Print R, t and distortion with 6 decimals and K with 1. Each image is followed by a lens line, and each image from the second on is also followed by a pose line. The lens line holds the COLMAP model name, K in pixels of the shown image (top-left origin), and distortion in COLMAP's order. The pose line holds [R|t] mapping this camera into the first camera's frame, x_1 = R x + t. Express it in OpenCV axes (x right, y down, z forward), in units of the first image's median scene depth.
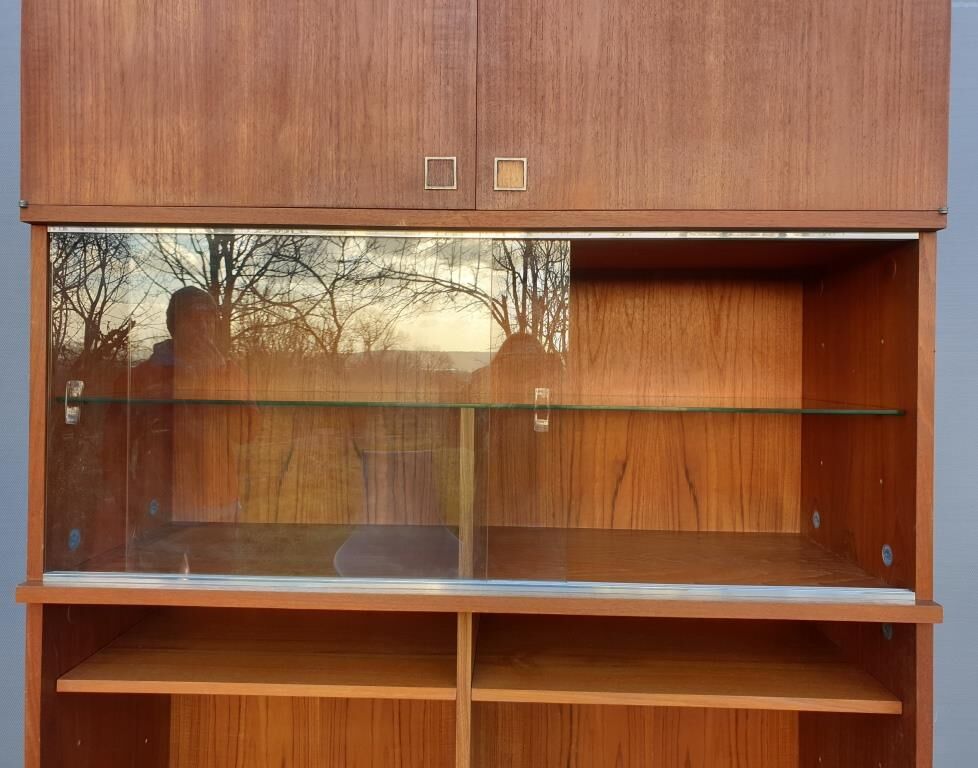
lens RADIAL K [[753.9, 0, 469.8], [0, 753.9, 370.3], [0, 0, 1]] dist [-0.020050, 0.048682]
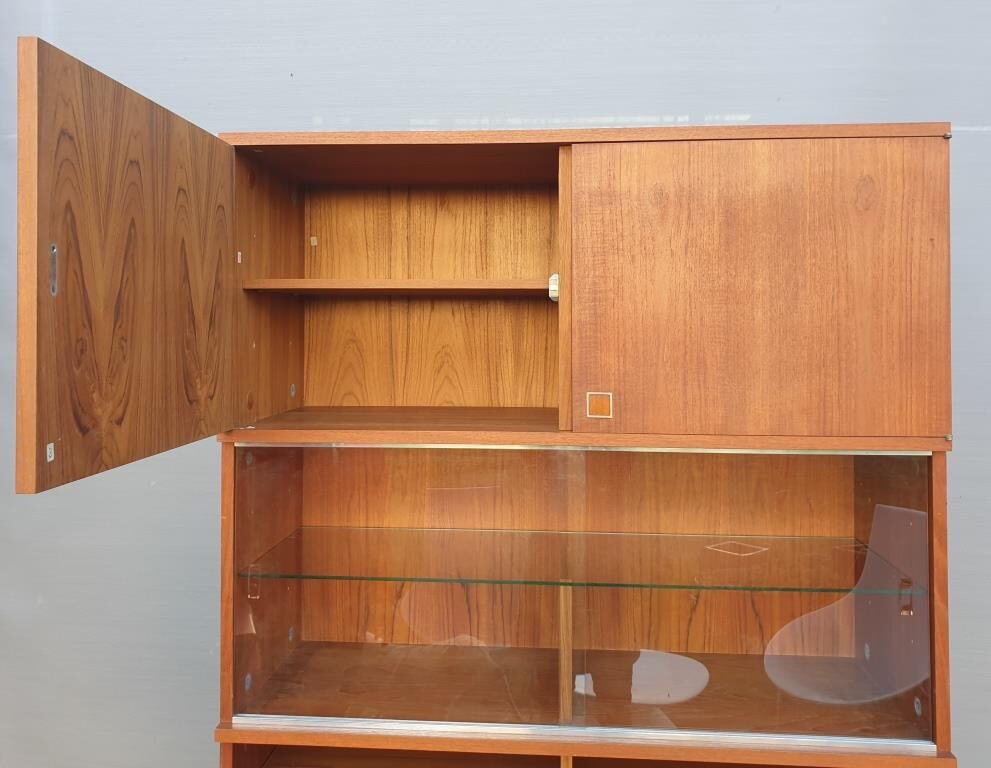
lens RADIAL K [[881.2, 0, 474.0], [0, 881.2, 301.0], [0, 0, 1]] dist [0.032460, -0.059093]
pose [[0.998676, -0.011281, -0.050193, -0.079486], [0.010119, 0.999676, -0.023348, -0.397796], [0.050440, 0.022809, 0.998467, -0.489741]]
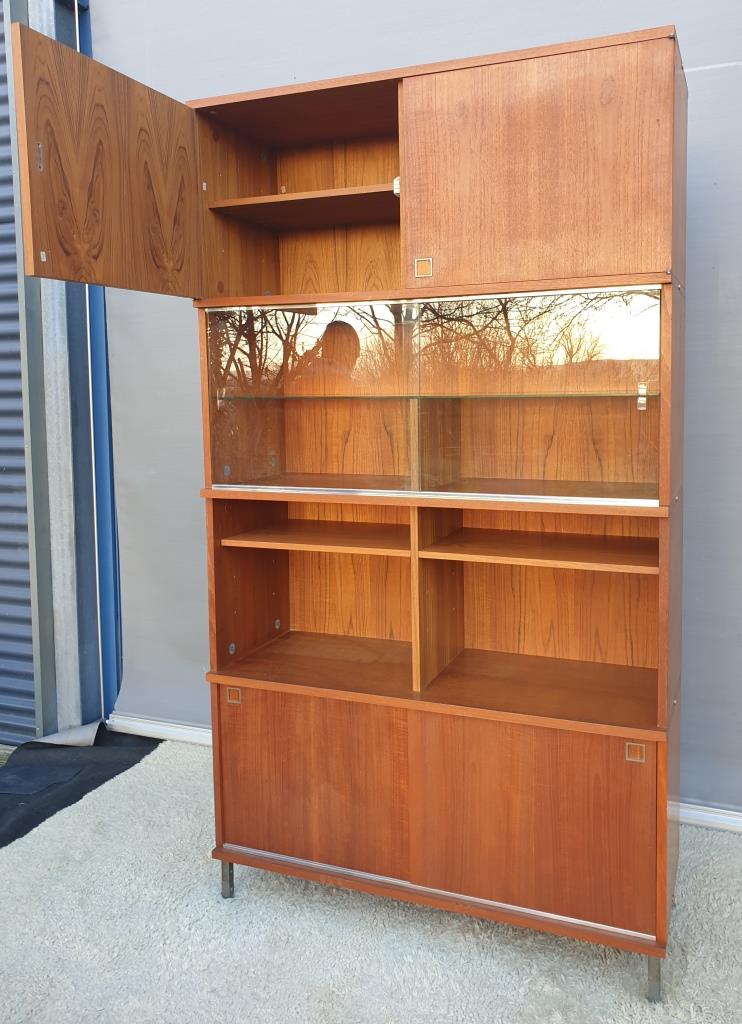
lens RADIAL K [[829.4, 0, 415.2], [0, 829.4, 447.9], [0, 0, 1]] dist [-0.002206, 0.008807]
pose [[0.946961, -0.000657, -0.321347, 0.662267], [0.025382, 0.997027, 0.072759, 0.027559], [0.320344, -0.077056, 0.944162, -0.907407]]
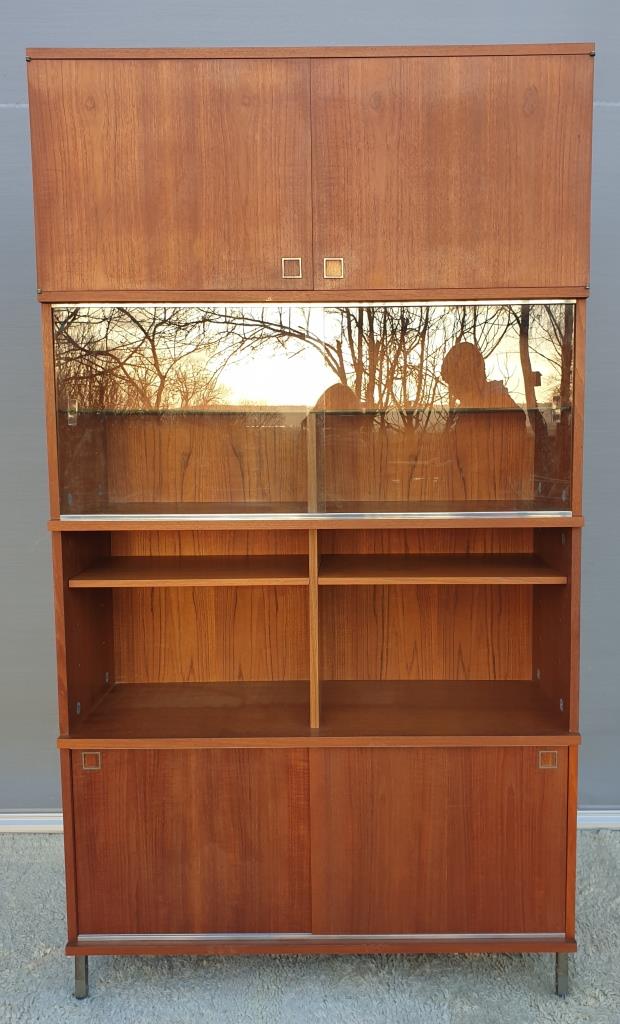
lens RADIAL K [[838.6, 0, 328.6], [0, 838.6, 503.8], [0, 0, 1]] dist [-0.001869, 0.009348]
pose [[0.999338, -0.023627, 0.027680, -0.020967], [0.020921, 0.995326, 0.094284, 0.083096], [-0.029778, -0.093642, 0.995160, -0.887943]]
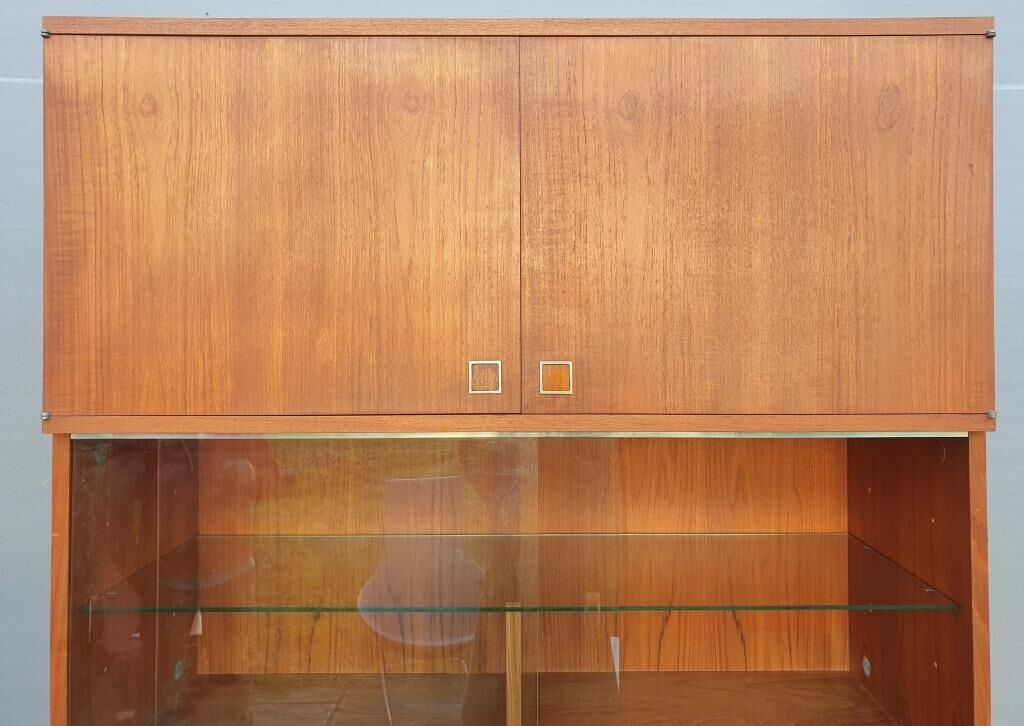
lens RADIAL K [[783.4, 0, 515.2], [0, 783.4, 311.9], [0, 0, 1]] dist [0.008418, 0.002726]
pose [[0.999301, -0.013162, 0.034987, -0.033164], [0.013710, 0.999786, -0.015477, -0.327311], [-0.034776, 0.015946, 0.999268, -0.014537]]
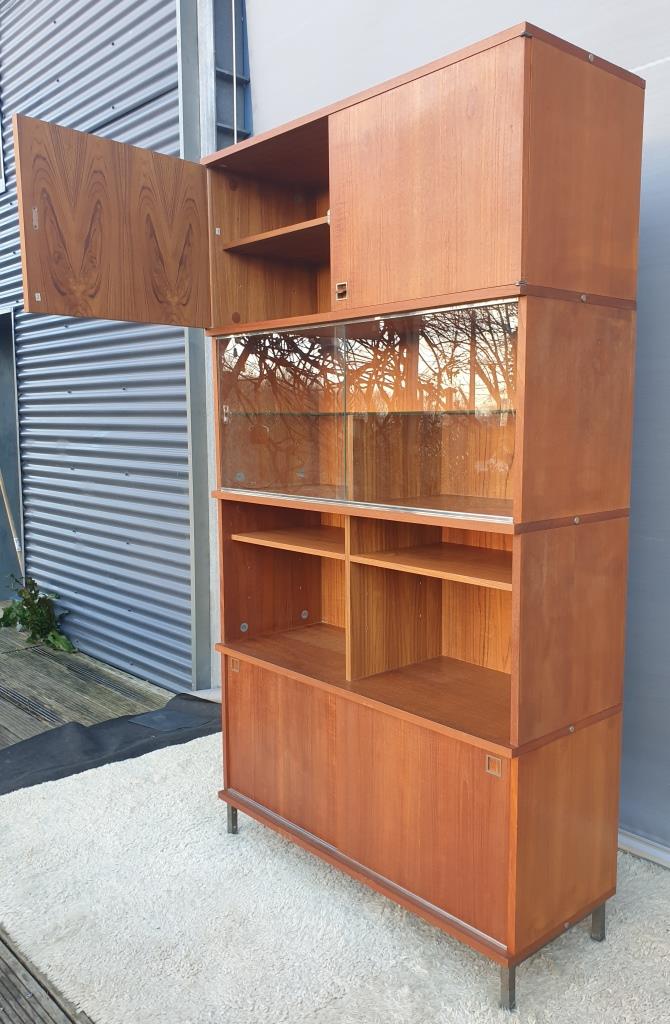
lens RADIAL K [[805.4, 0, 412.1], [0, 805.4, 515.9], [0, 0, 1]] dist [0.019443, -0.020468]
pose [[0.733274, 0.068550, -0.676469, 1.616022], [0.006818, 0.994113, 0.108129, 0.093940], [0.679899, -0.083901, 0.728490, -0.451644]]
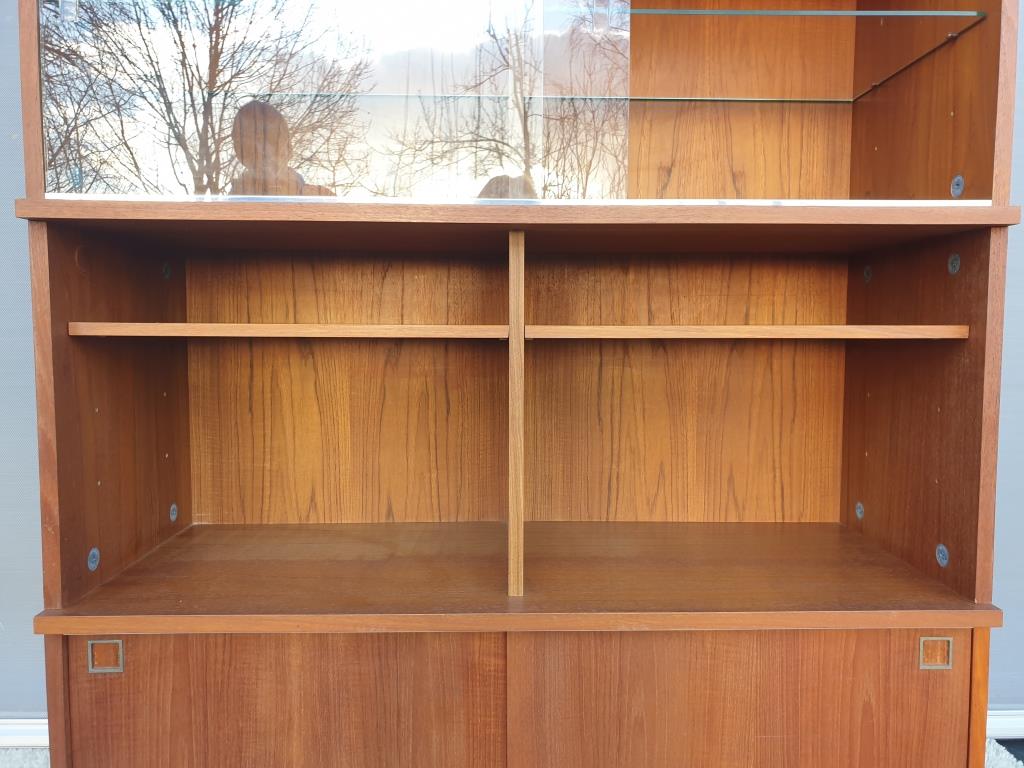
lens RADIAL K [[755.5, 0, 507.4], [0, 755.5, 383.3], [0, 0, 1]] dist [0.010221, 0.002005]
pose [[0.998475, -0.014513, 0.053271, -0.071769], [0.010275, 0.996822, 0.078994, 0.437900], [-0.054248, -0.078326, 0.995451, 0.061889]]
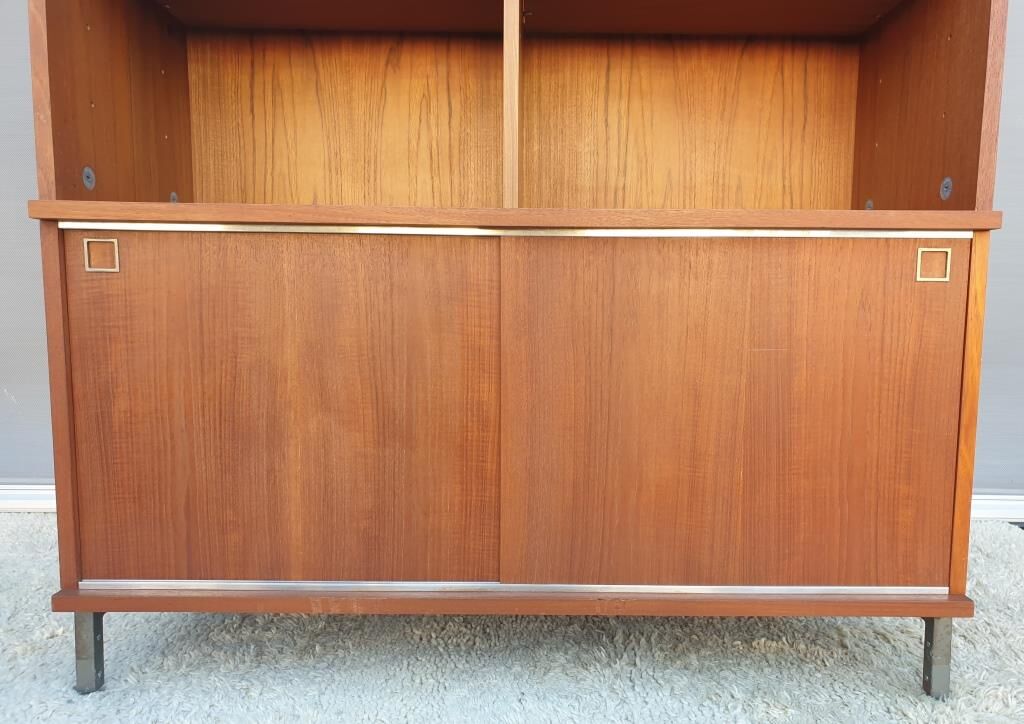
lens RADIAL K [[783.4, 0, 523.8], [0, 783.4, 377.9], [0, 0, 1]] dist [0.008418, 0.002726]
pose [[0.999253, -0.007775, 0.037864, -0.035184], [0.003807, 0.994595, 0.103762, 0.907569], [-0.038466, -0.103541, 0.993881, -0.013706]]
